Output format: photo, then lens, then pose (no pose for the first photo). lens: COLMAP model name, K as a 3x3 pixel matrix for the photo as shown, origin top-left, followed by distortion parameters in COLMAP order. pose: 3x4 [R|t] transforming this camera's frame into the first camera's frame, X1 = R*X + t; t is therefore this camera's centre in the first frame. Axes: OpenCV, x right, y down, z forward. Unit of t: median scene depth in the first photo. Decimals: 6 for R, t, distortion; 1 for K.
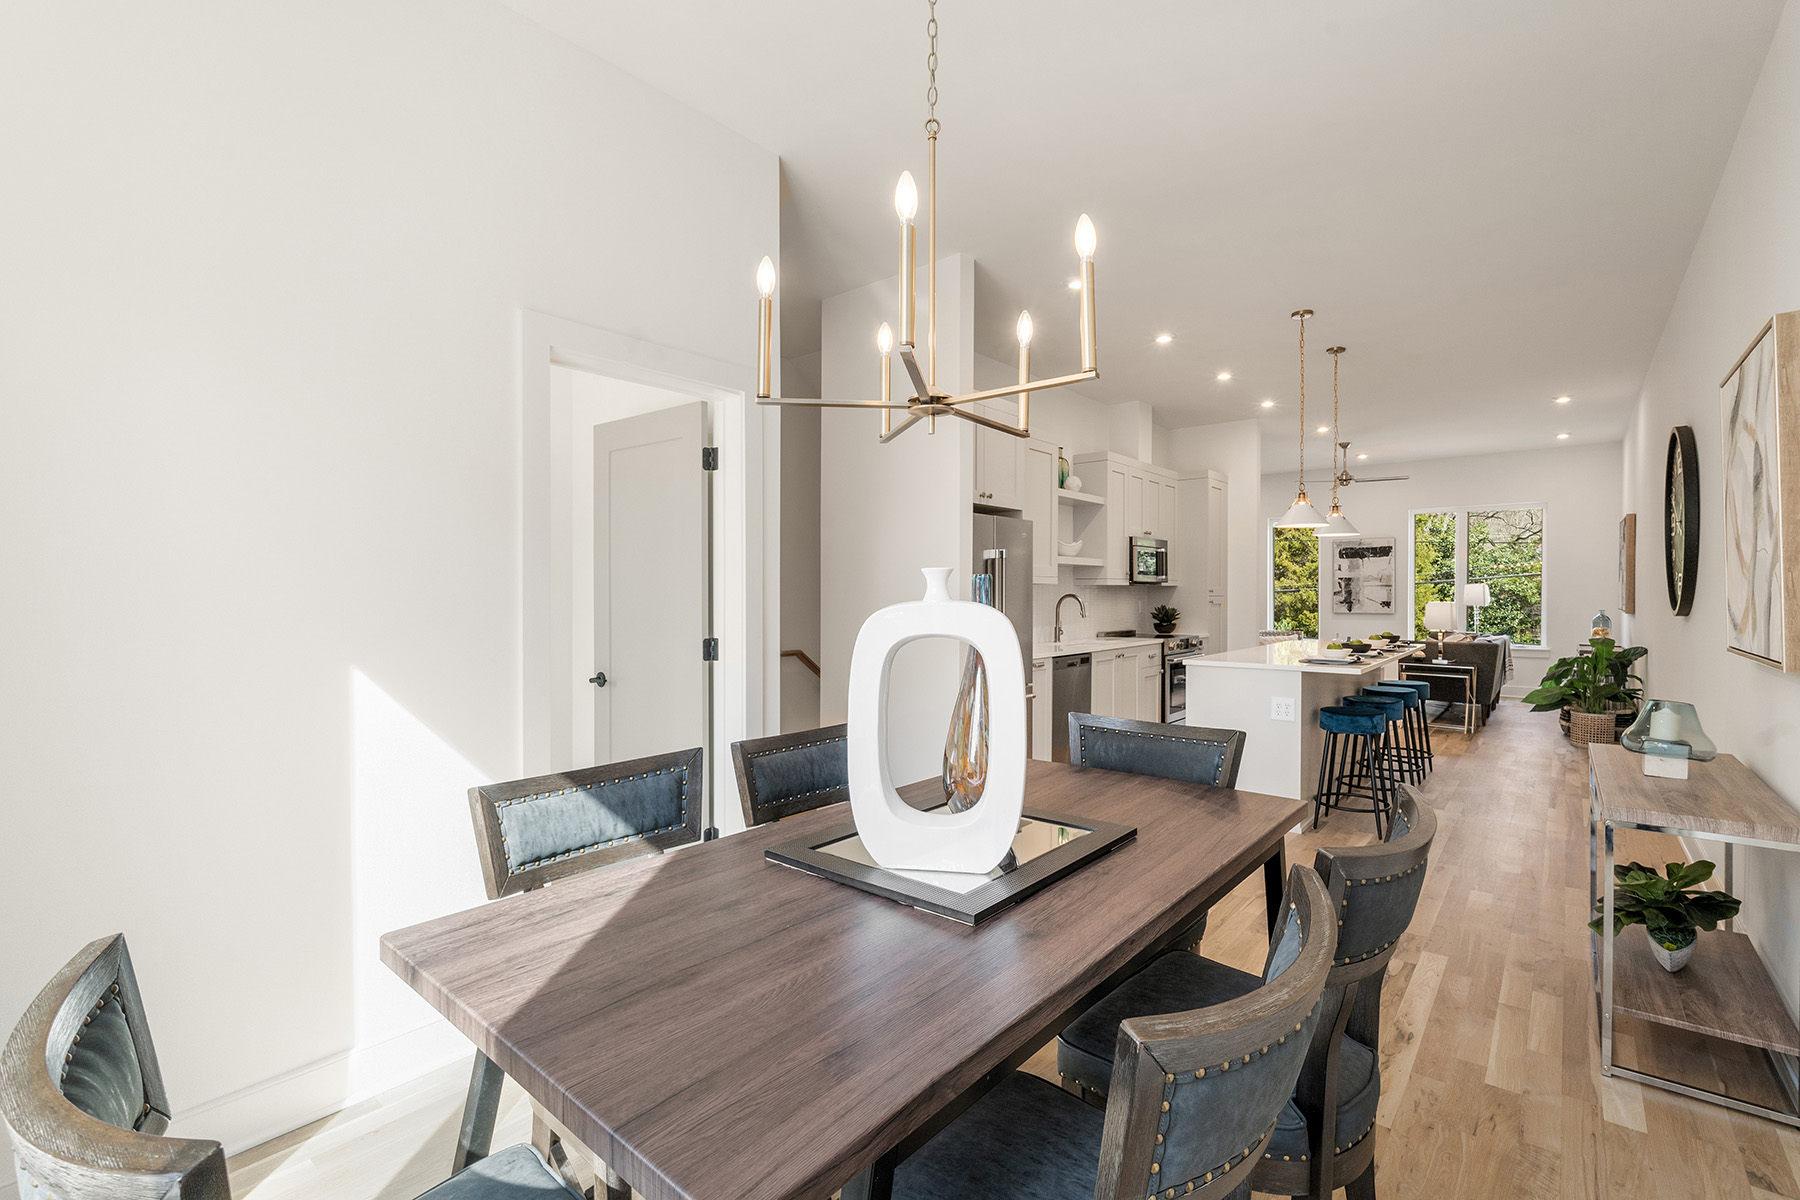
lens RADIAL K [[799.6, 0, 902.0], [0, 799.6, 607.0], [0, 0, 1]] dist [-0.004594, -0.000490]
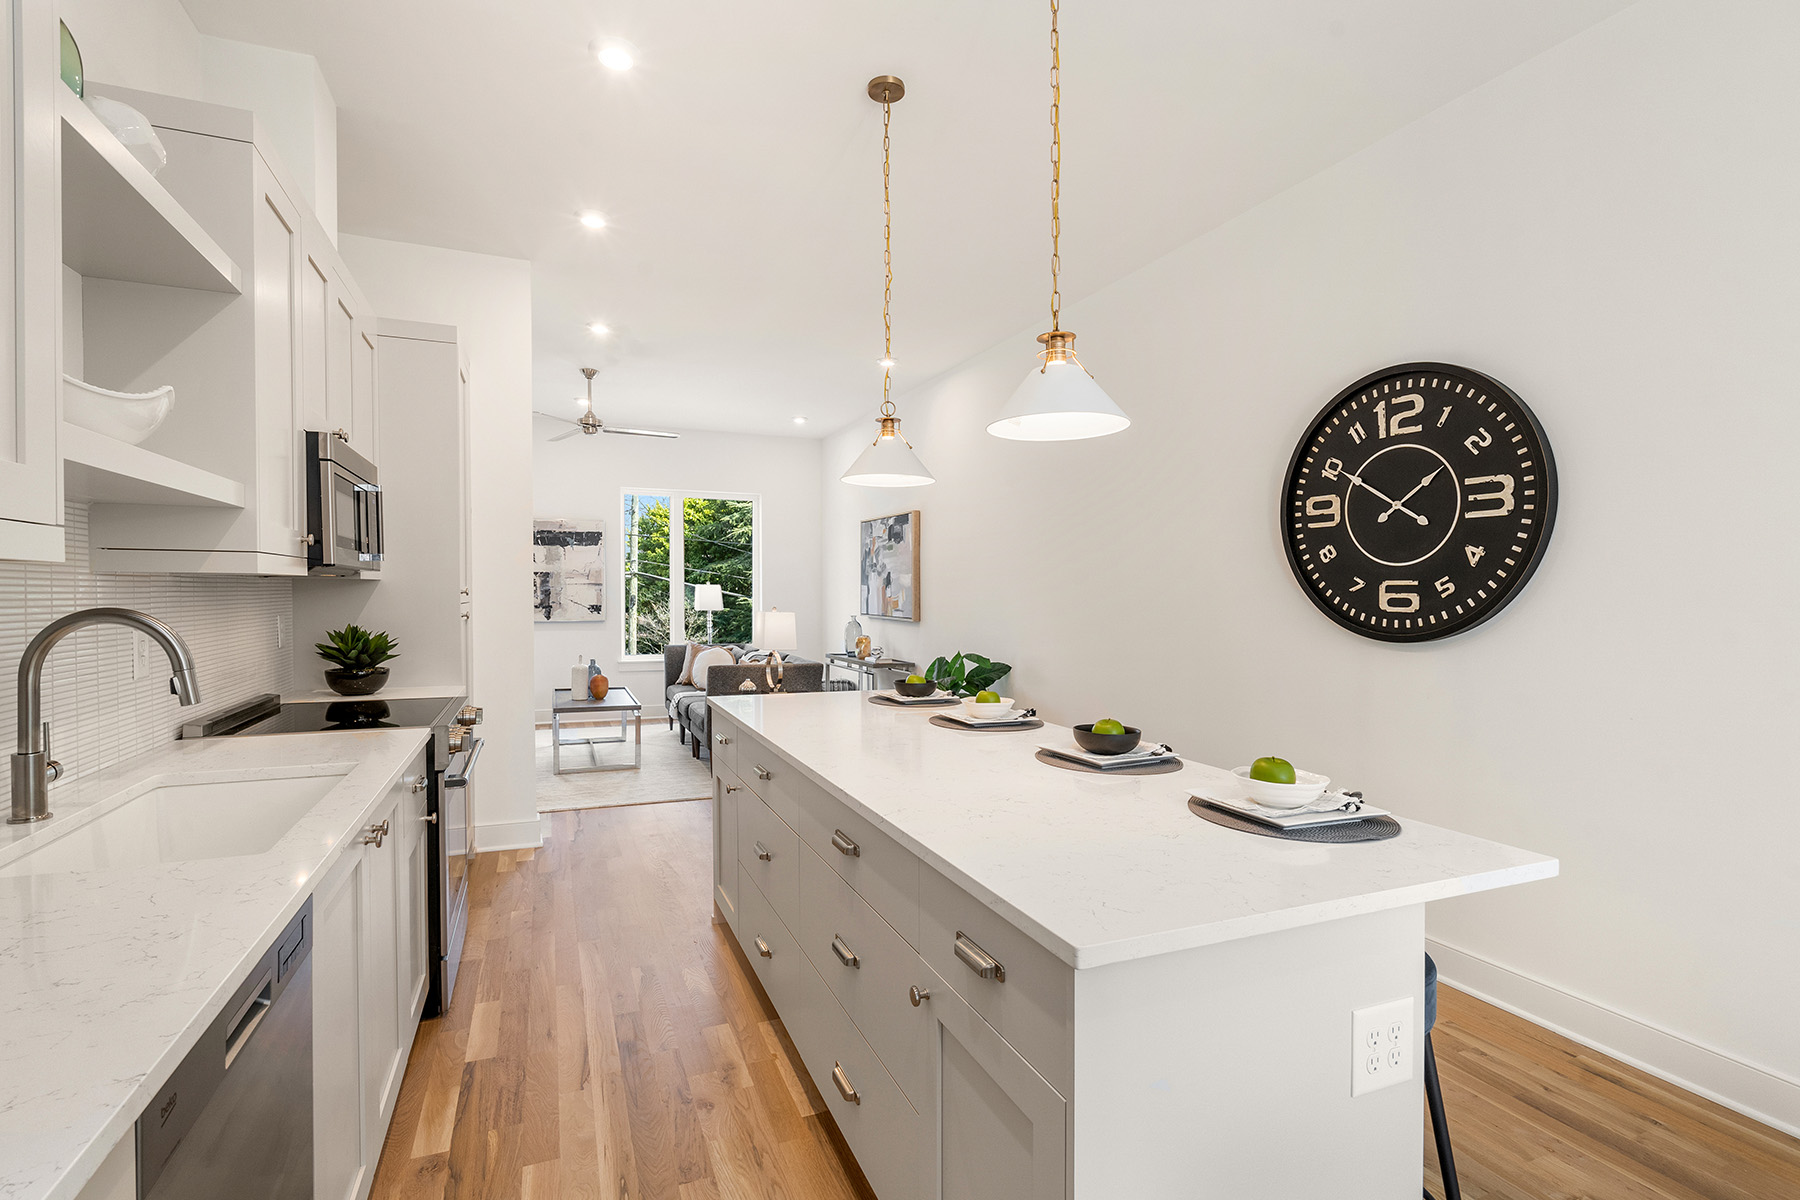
lens RADIAL K [[799.6, 0, 896.2], [0, 799.6, 600.2], [0, 0, 1]] dist [-0.004594, -0.000490]
pose [[0.452026, -0.002672, 0.892001, 0.063673], [0.005849, 0.999983, 0.000032, -0.010012], [-0.891986, 0.005203, 0.452034, 0.408136]]
